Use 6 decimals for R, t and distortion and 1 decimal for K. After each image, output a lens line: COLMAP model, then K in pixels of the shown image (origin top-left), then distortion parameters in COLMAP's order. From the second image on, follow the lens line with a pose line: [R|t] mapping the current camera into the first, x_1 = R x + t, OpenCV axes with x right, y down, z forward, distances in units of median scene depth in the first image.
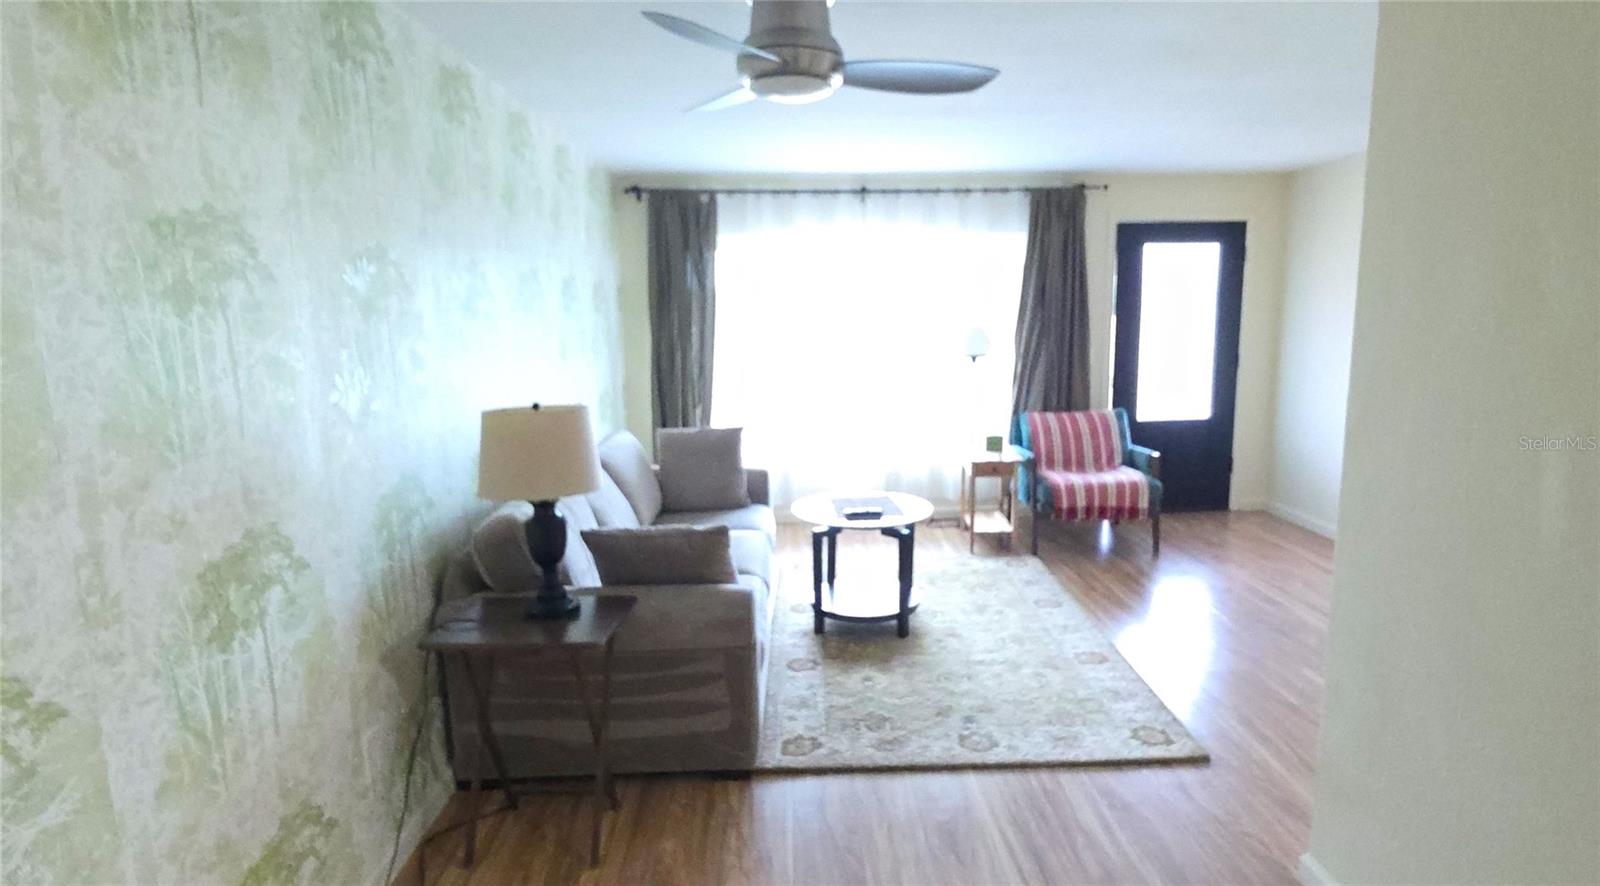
lens RADIAL K [[844.6, 0, 836.1], [0, 844.6, 440.4], [0, 0, 1]] dist [-0.000478, -0.000094]
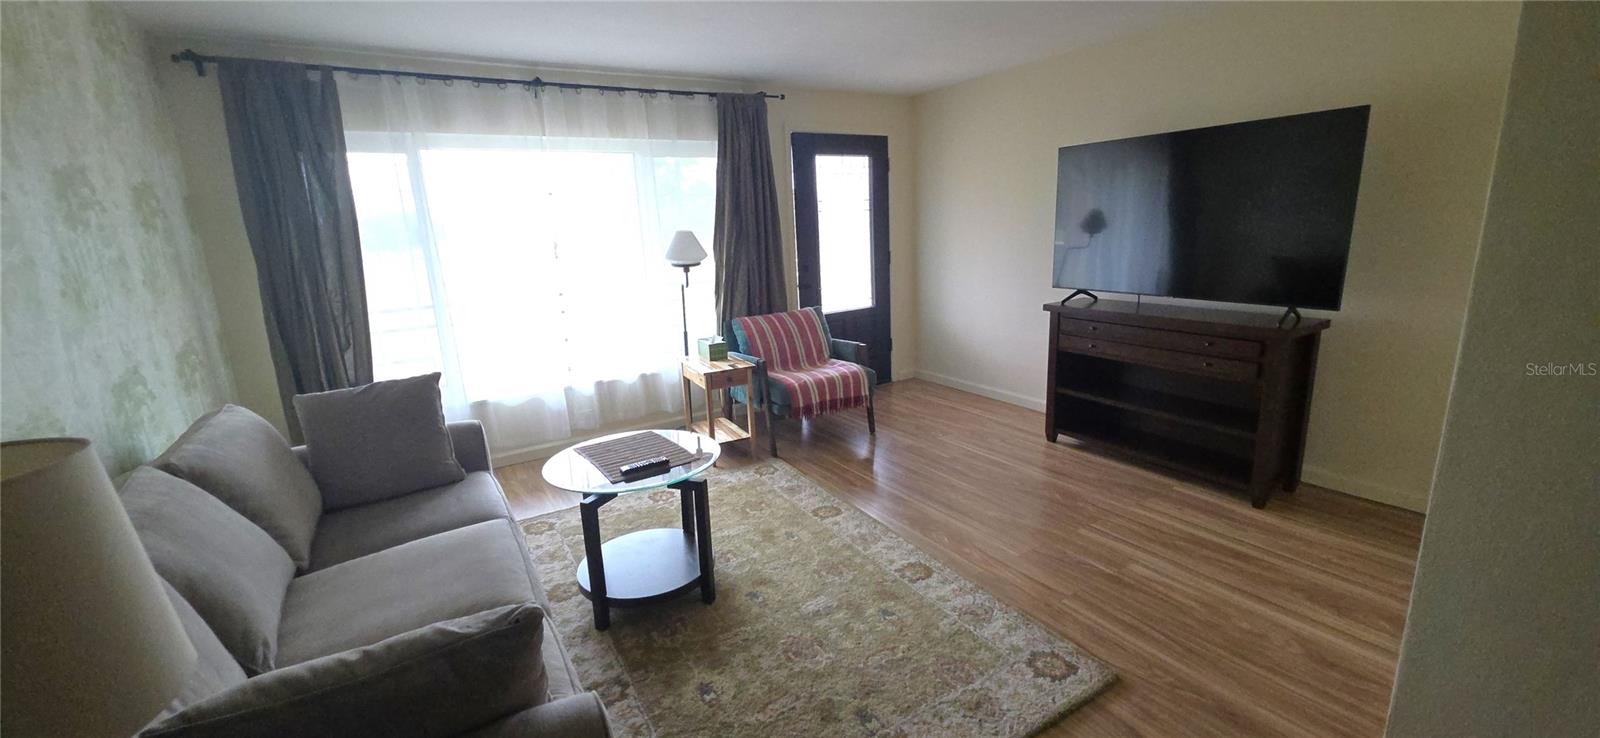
lens RADIAL K [[635.3, 0, 803.4], [0, 635.3, 368.9], [0, 0, 1]] dist [0.007920, -0.006017]
pose [[0.877738, -0.134724, 0.459811, -0.072454], [0.111001, 0.990724, 0.078390, -0.025349], [-0.466107, -0.017766, 0.884550, 0.302740]]
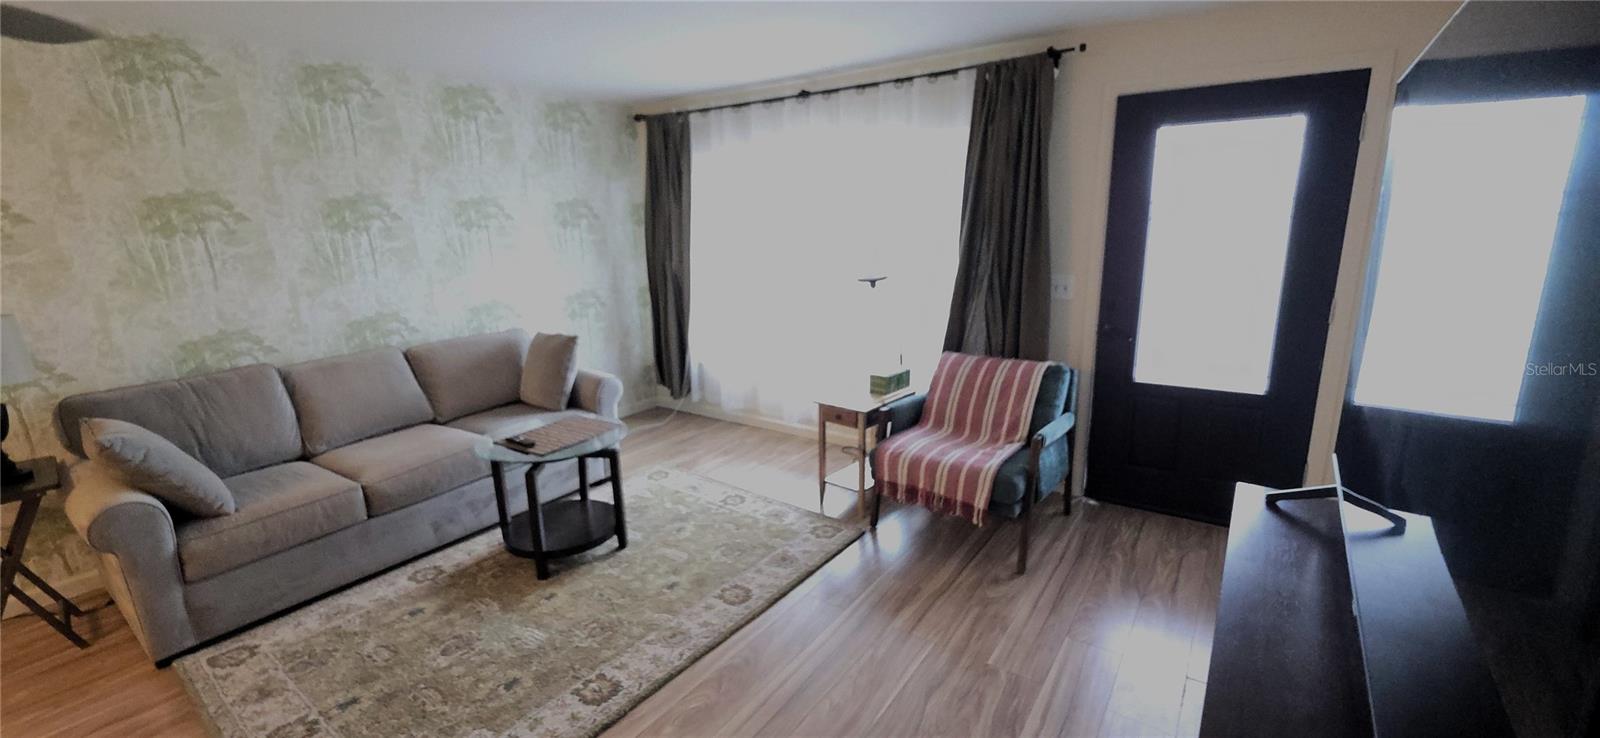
lens RADIAL K [[635.3, 0, 807.7], [0, 635.3, 375.0], [0, 0, 1]] dist [0.007920, -0.006017]
pose [[0.787613, 0.144315, -0.599032, 0.532067], [-0.088871, 0.988626, 0.121326, -0.081133], [0.609727, -0.042321, 0.791480, 0.465481]]
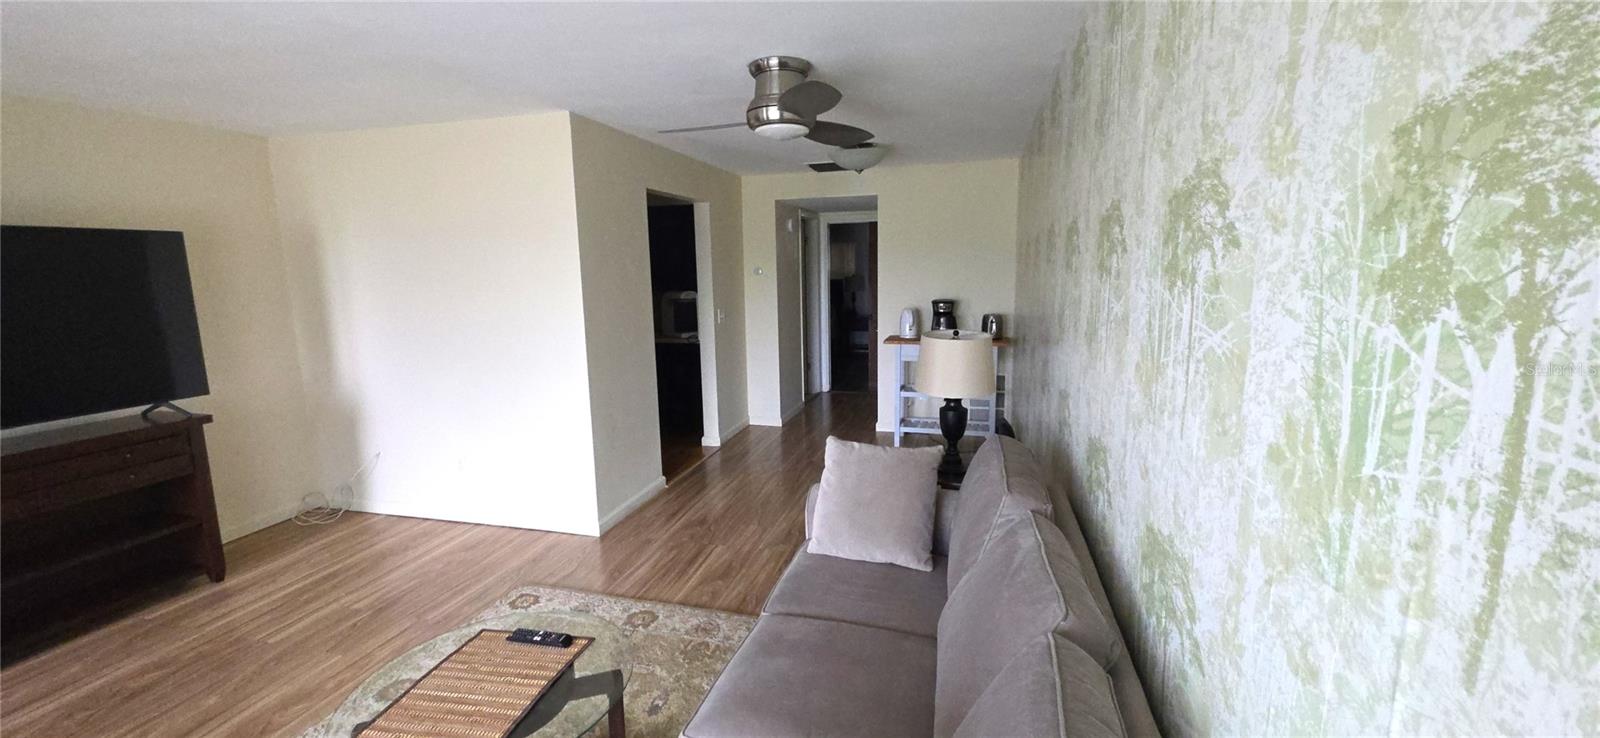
lens RADIAL K [[635.3, 0, 793.5], [0, 635.3, 367.9], [0, 0, 1]] dist [0.007920, -0.006017]
pose [[-0.946304, -0.021212, 0.322581, -0.198179], [0.082529, 0.948931, 0.304499, -0.155088], [-0.312566, 0.314771, -0.896227, 0.945730]]
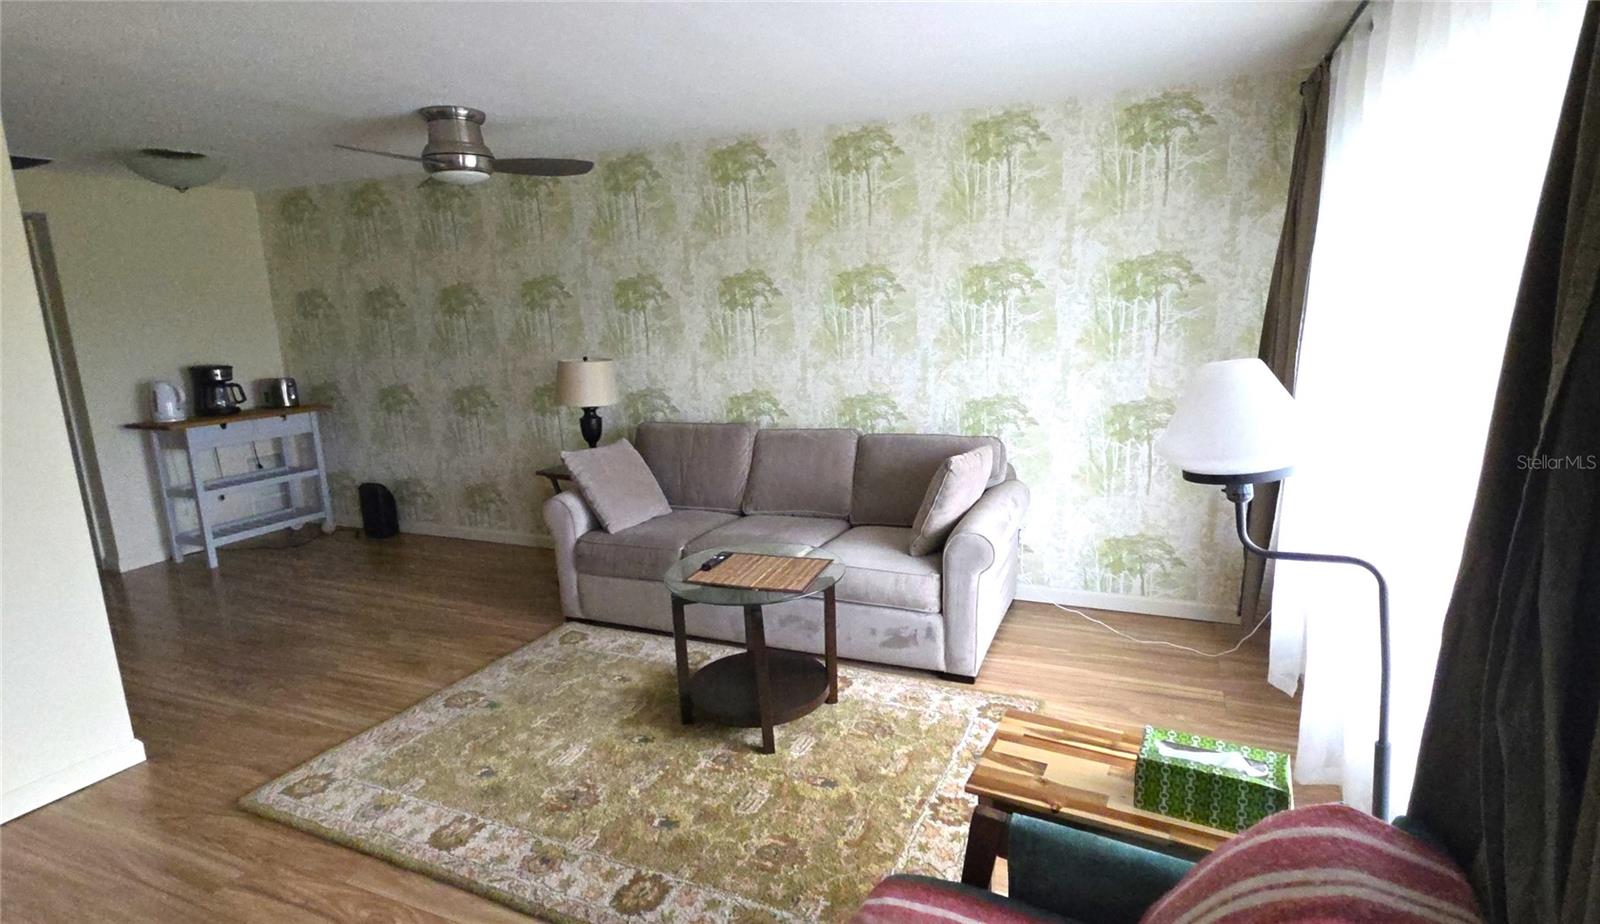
lens RADIAL K [[805.1, 0, 838.3], [0, 805.1, 457.5], [0, 0, 1]] dist [0.016065, -0.001191]
pose [[-0.431447, 0.194845, -0.880845, 0.480537], [-0.110136, 0.957718, 0.265795, -0.170344], [0.895390, 0.211689, -0.391745, 1.027382]]
